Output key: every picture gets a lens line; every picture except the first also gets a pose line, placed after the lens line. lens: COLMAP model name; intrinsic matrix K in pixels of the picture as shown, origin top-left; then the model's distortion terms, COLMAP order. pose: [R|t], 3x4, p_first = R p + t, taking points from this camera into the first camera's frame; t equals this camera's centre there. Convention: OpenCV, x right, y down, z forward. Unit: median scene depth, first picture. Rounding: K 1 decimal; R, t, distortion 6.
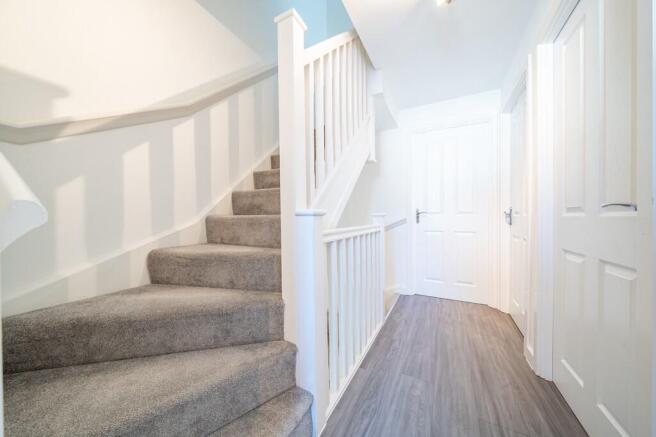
lens RADIAL K [[222.0, 0, 327.0], [0, 222.0, 218.3], [0, 0, 1]] dist [-0.000179, -0.000005]
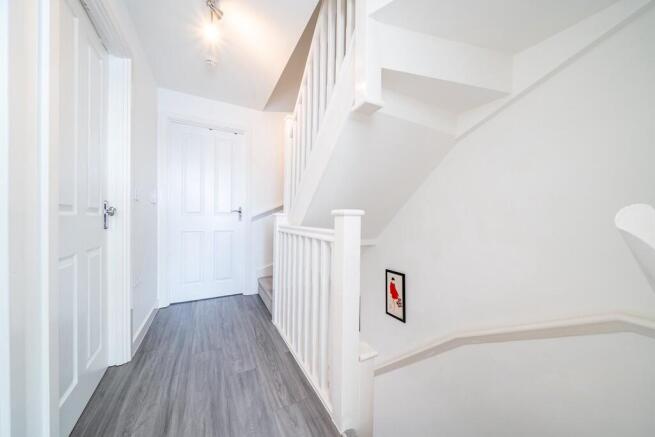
lens RADIAL K [[221.6, 0, 326.5], [0, 221.6, 217.6], [0, 0, 1]] dist [-0.000179, -0.000005]
pose [[-0.554943, 0.002302, -0.831885, 0.973447], [-0.013473, 0.999840, 0.011755, -0.018320], [0.831779, 0.017732, -0.554824, 1.765897]]
